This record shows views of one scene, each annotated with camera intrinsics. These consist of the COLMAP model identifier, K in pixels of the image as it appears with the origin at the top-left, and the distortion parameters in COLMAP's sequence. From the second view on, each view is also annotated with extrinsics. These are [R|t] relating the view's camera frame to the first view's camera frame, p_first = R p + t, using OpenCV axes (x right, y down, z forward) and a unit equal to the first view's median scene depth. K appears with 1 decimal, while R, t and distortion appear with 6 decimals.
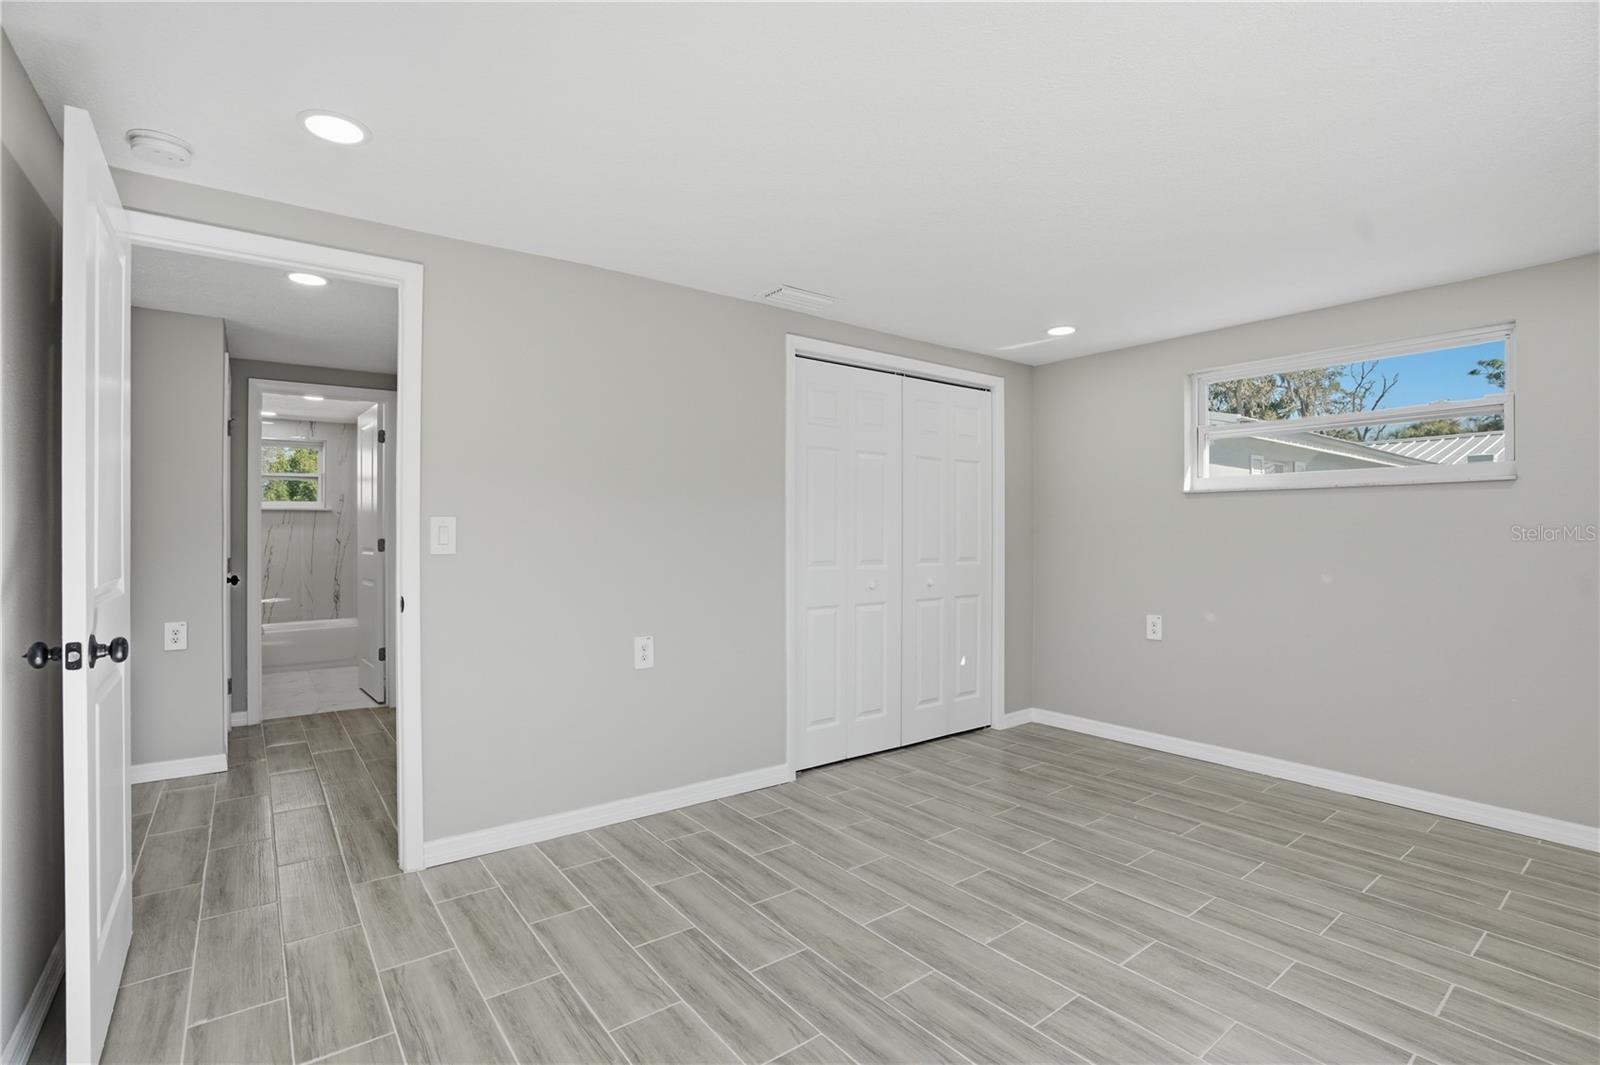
lens RADIAL K [[750.3, 0, 794.6], [0, 750.3, 536.0], [0, 0, 1]] dist [-0.055396, 0.016853]
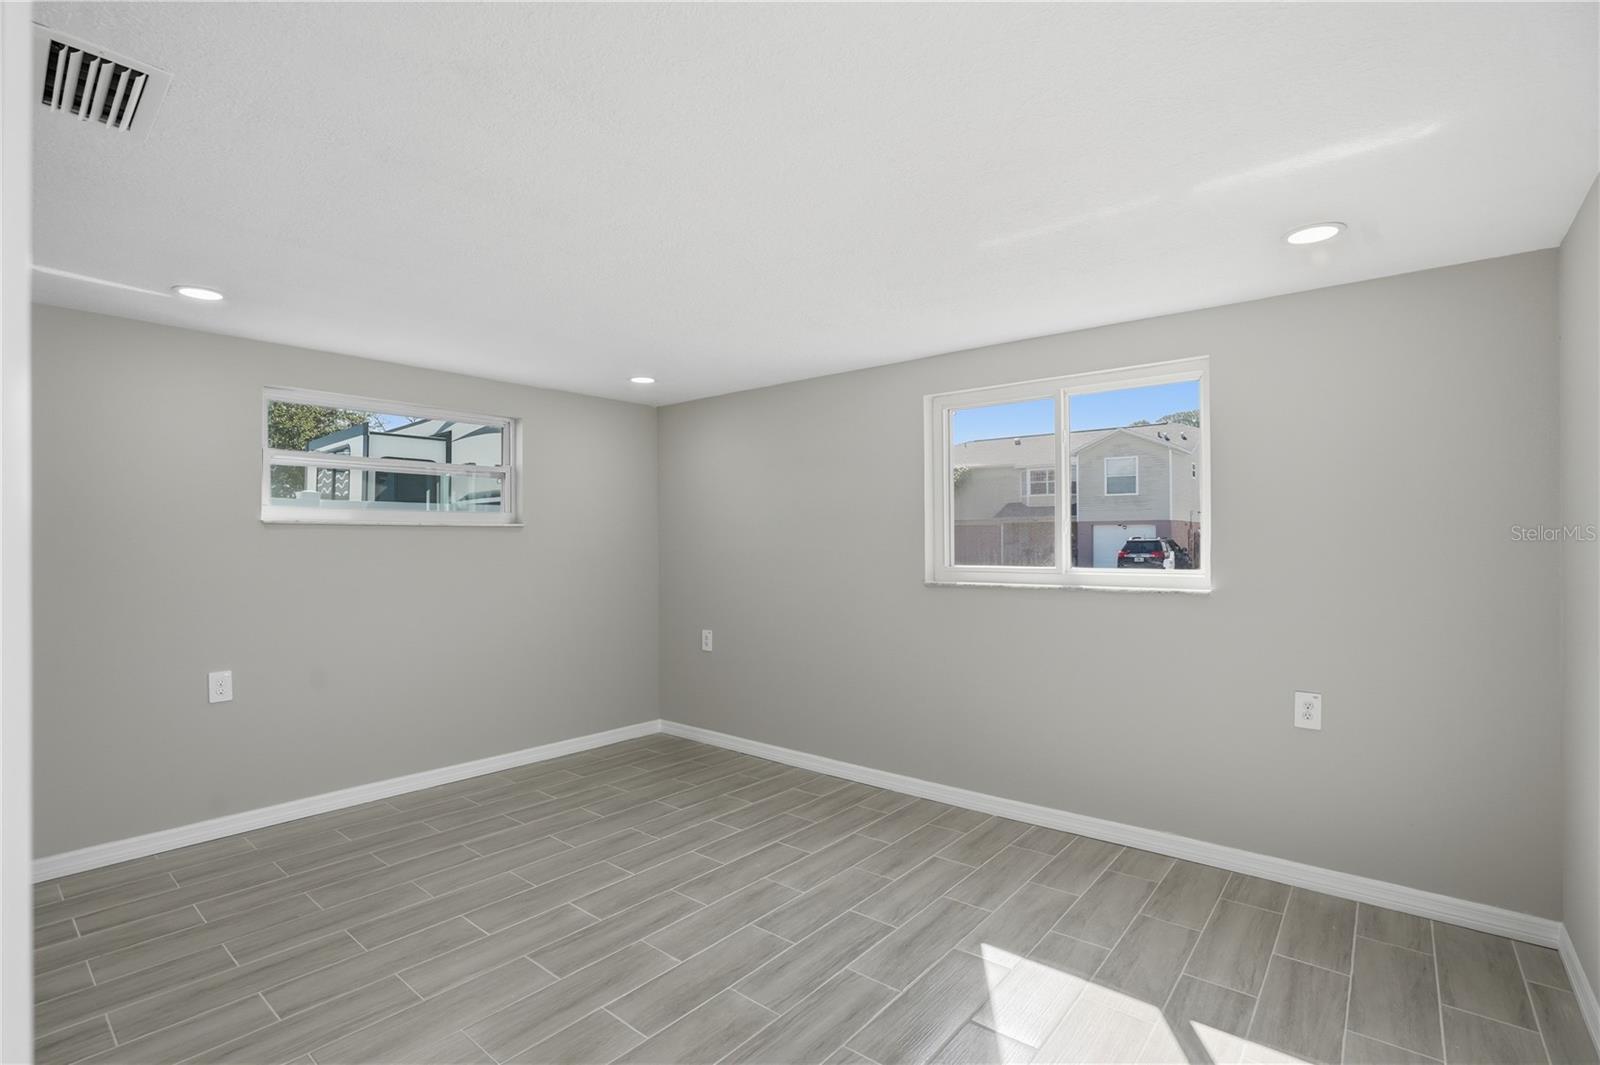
lens RADIAL K [[750.3, 0, 797.2], [0, 750.3, 529.6], [0, 0, 1]] dist [-0.055396, 0.016853]
pose [[-0.236860, 0.019619, 0.971346, -0.639162], [0.008389, 0.999800, -0.018148, -0.041236], [-0.971507, 0.003851, -0.236978, 0.832782]]
